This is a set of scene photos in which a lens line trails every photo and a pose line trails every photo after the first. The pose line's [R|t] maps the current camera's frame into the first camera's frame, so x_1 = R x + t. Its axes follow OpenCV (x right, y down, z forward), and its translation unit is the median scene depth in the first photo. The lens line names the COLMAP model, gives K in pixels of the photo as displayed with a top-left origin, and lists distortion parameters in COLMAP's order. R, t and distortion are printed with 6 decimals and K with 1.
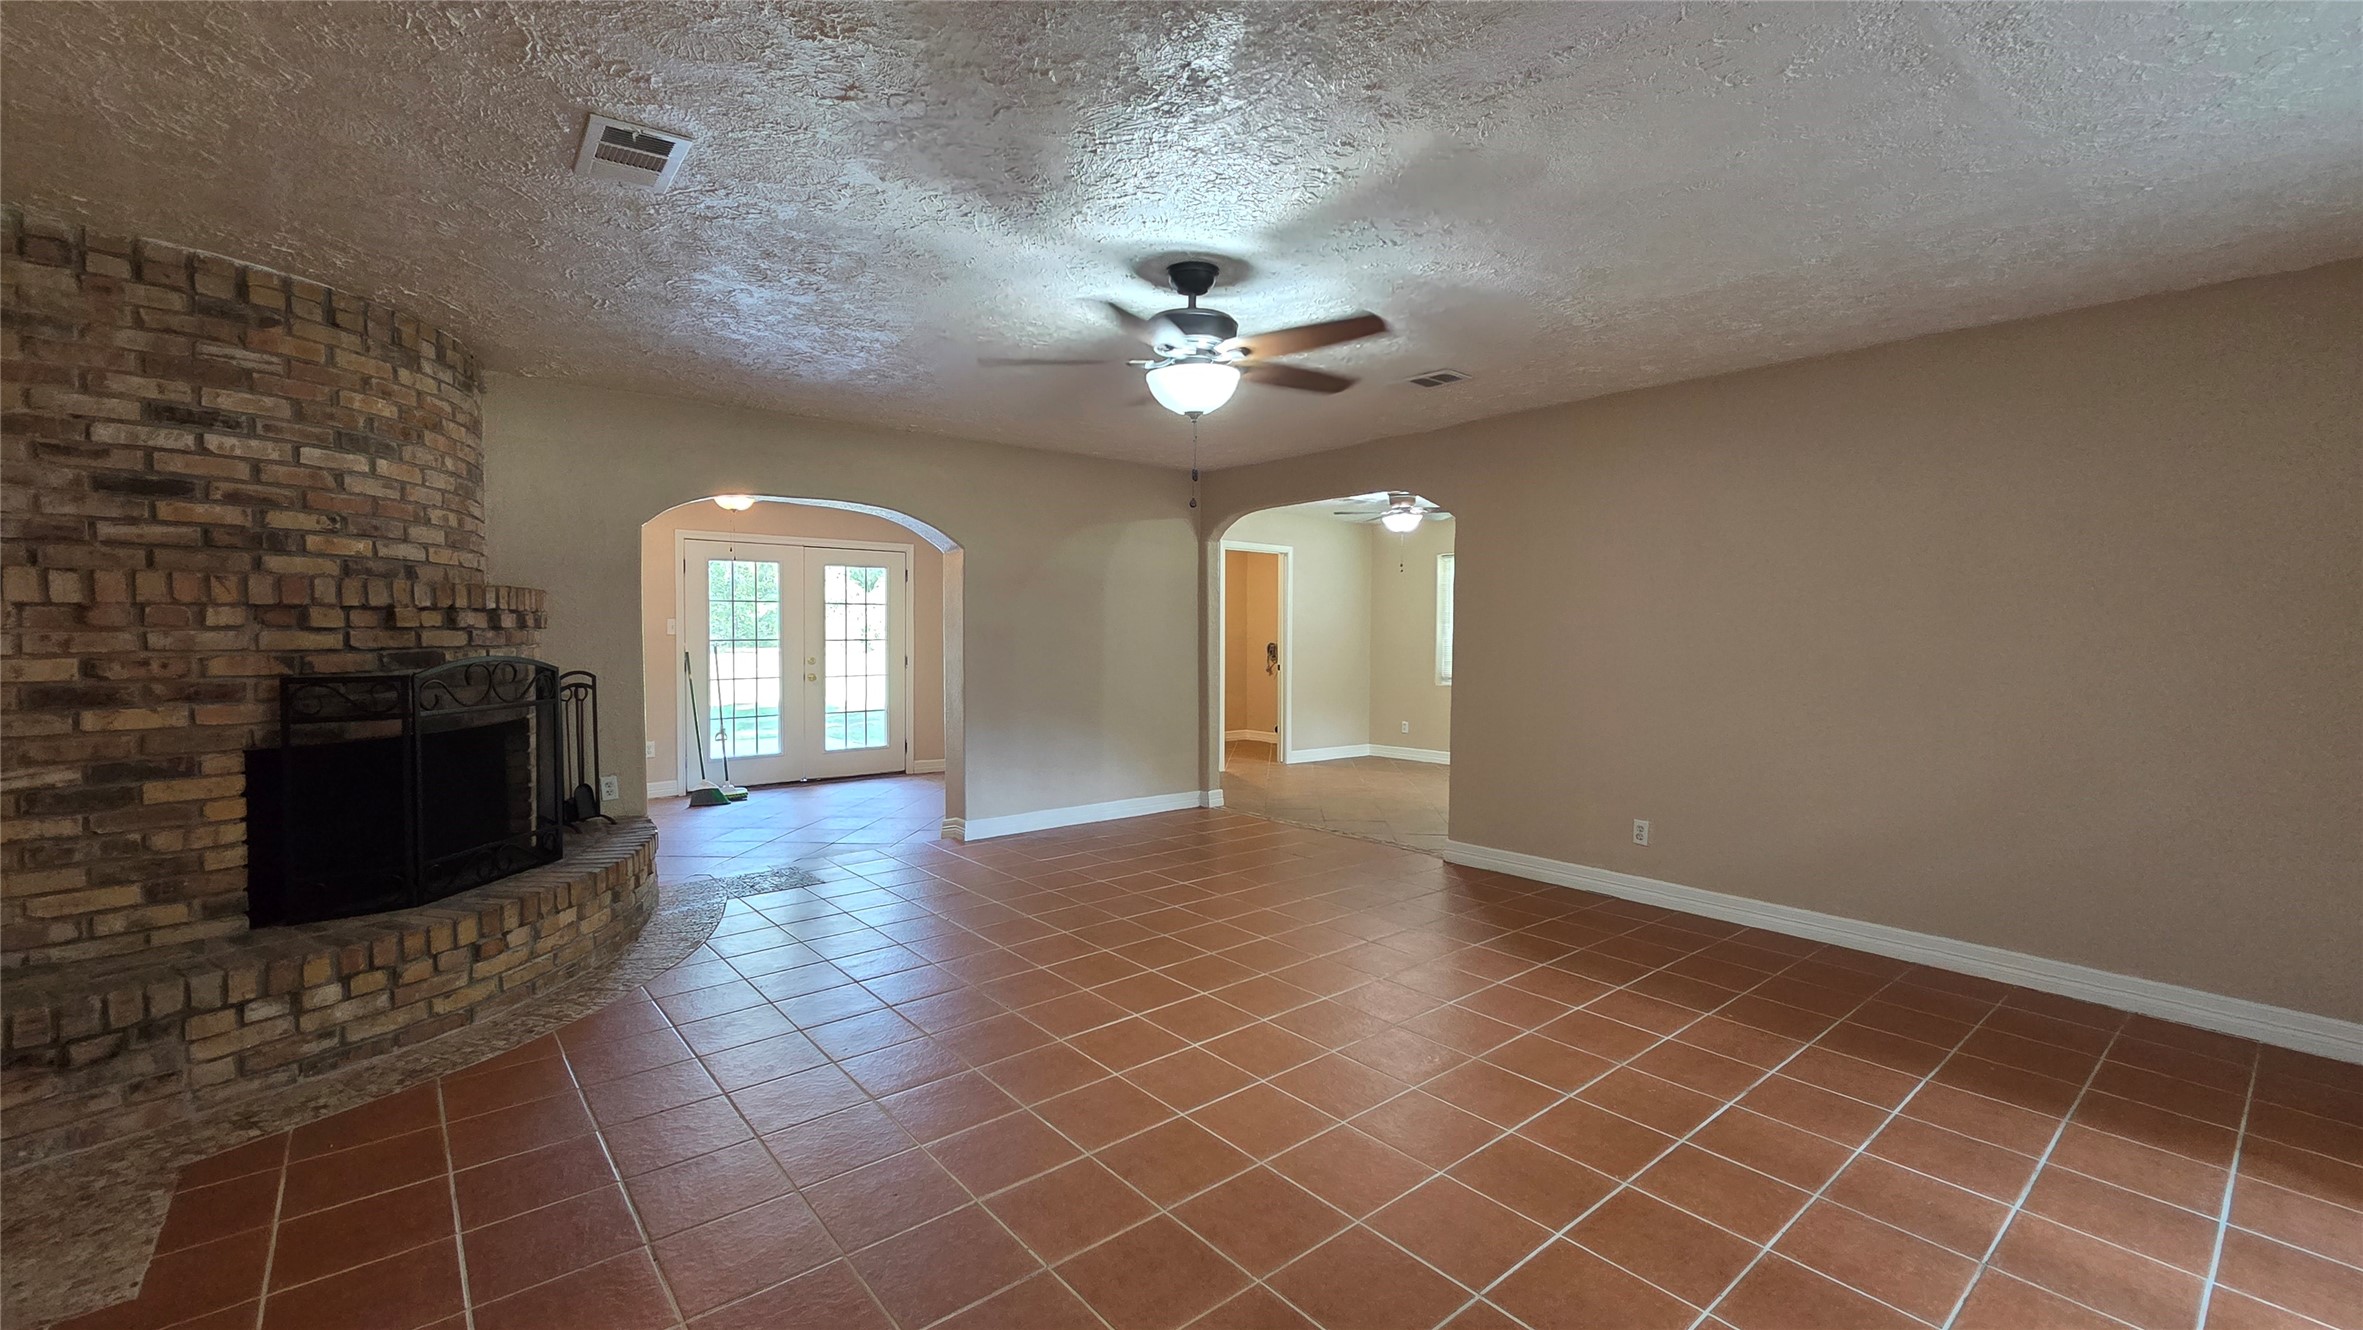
lens RADIAL K [[965.1, 0, 1187.9], [0, 965.1, 663.2], [0, 0, 1]] dist [0.002589, 0.000350]
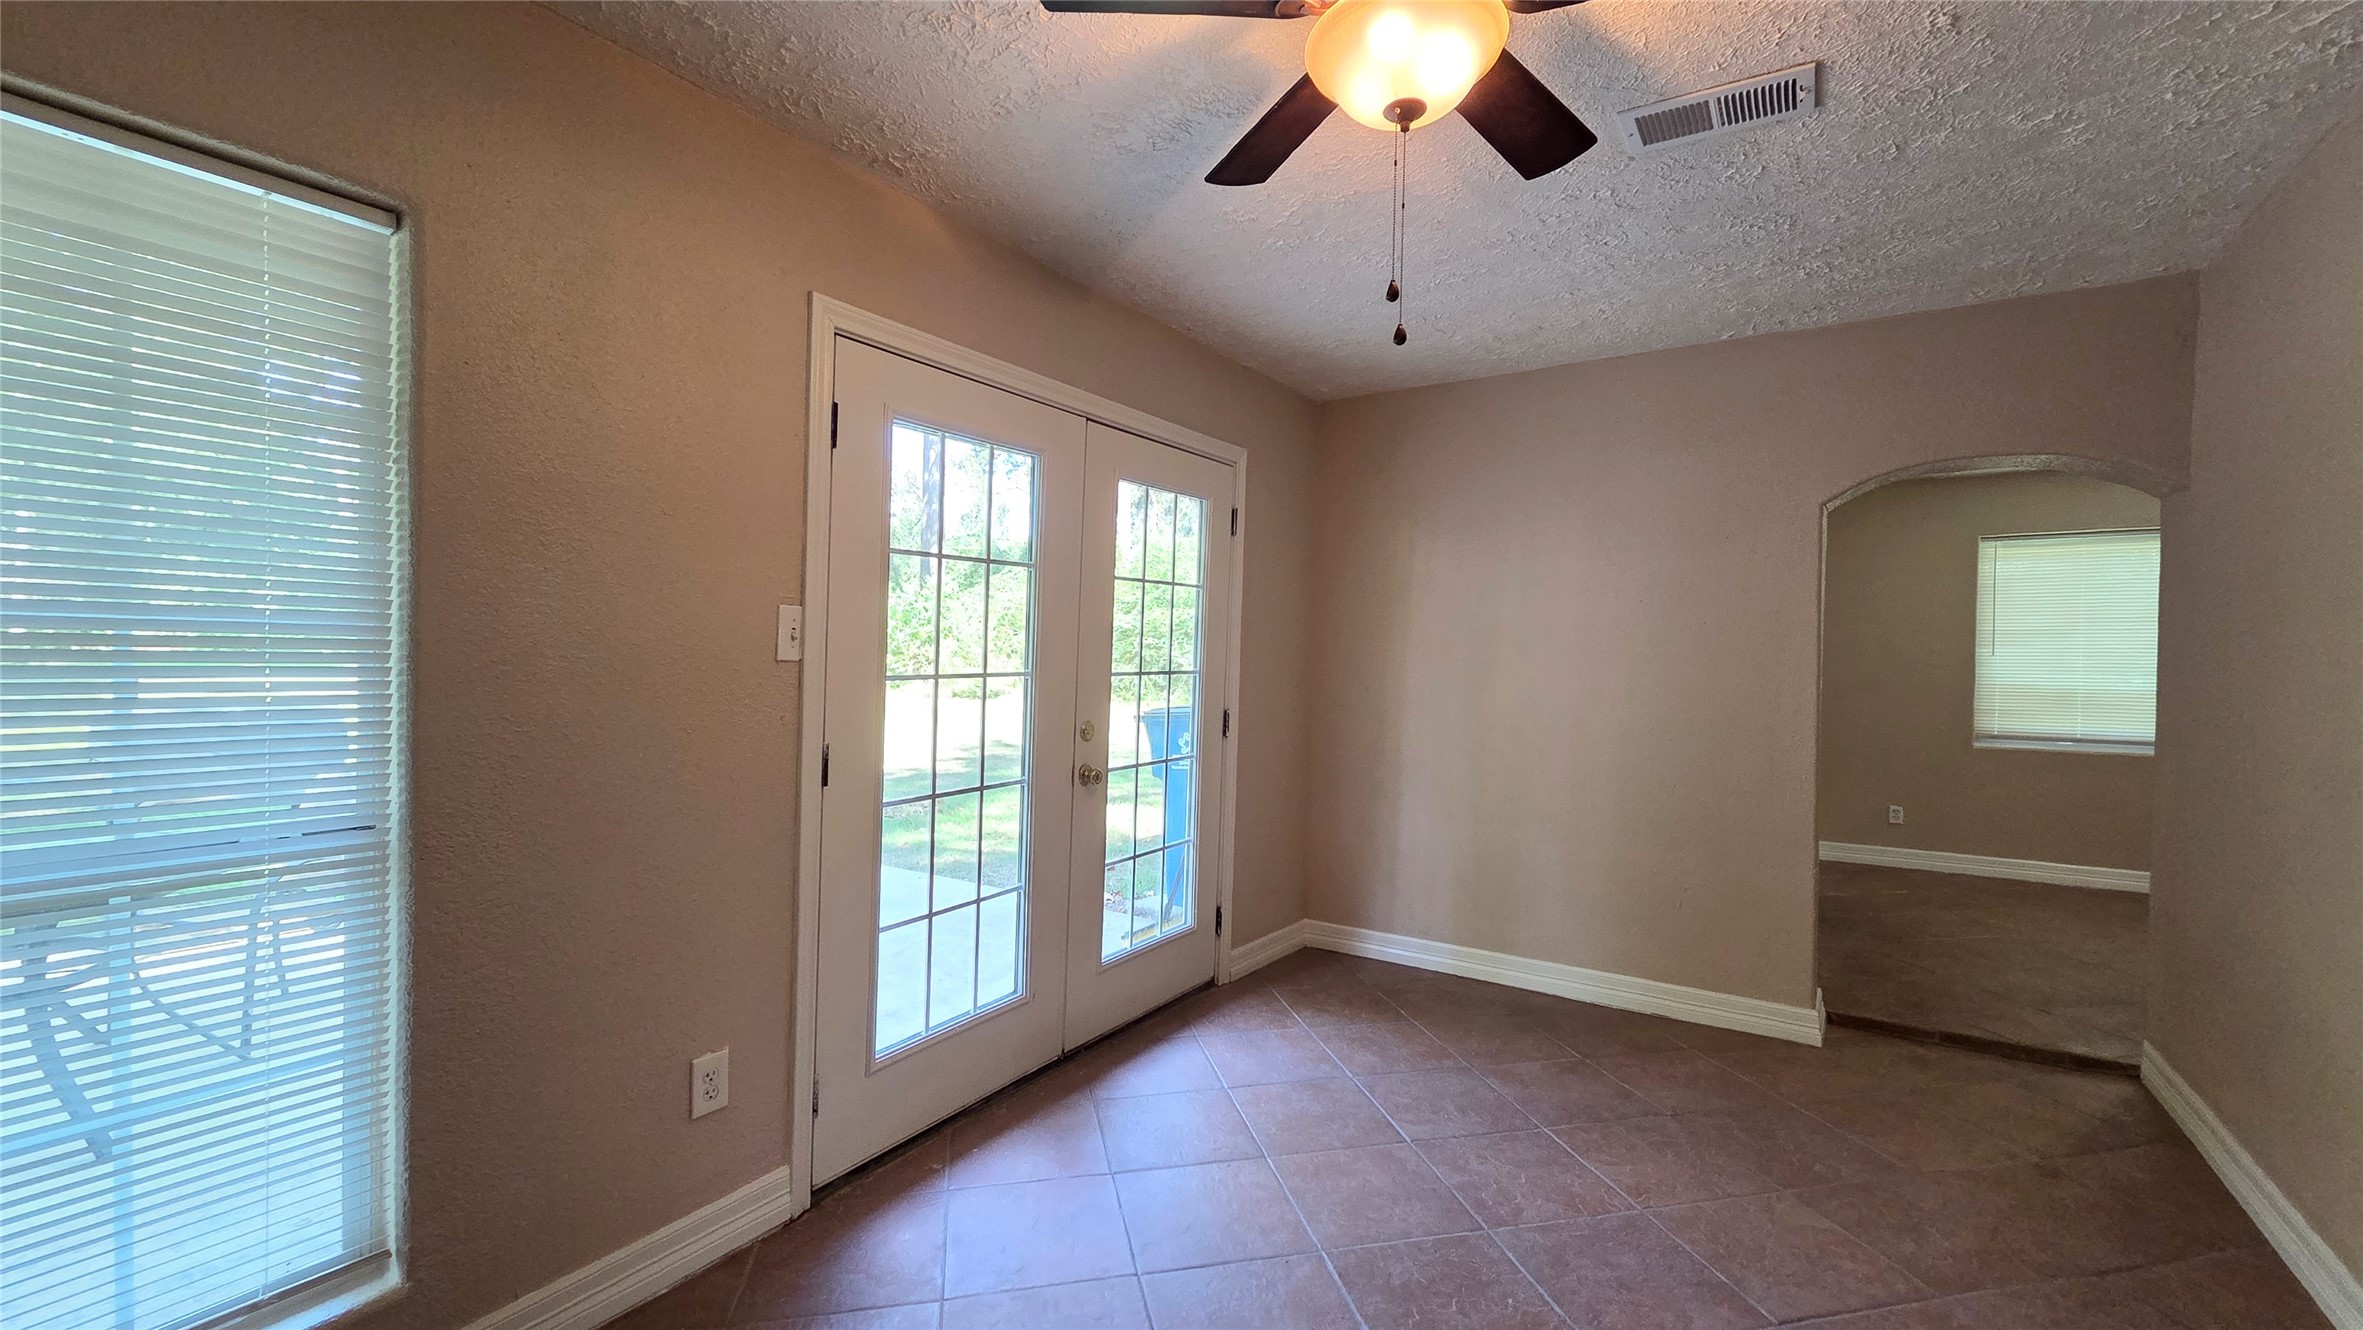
lens RADIAL K [[965.1, 0, 1179.2], [0, 965.1, 665.1], [0, 0, 1]] dist [0.002589, 0.000350]
pose [[0.958104, 0.005915, 0.286360, -0.461152], [-0.001008, 0.999850, -0.017283, -0.021193], [-0.286419, 0.016270, 0.957966, 0.631820]]
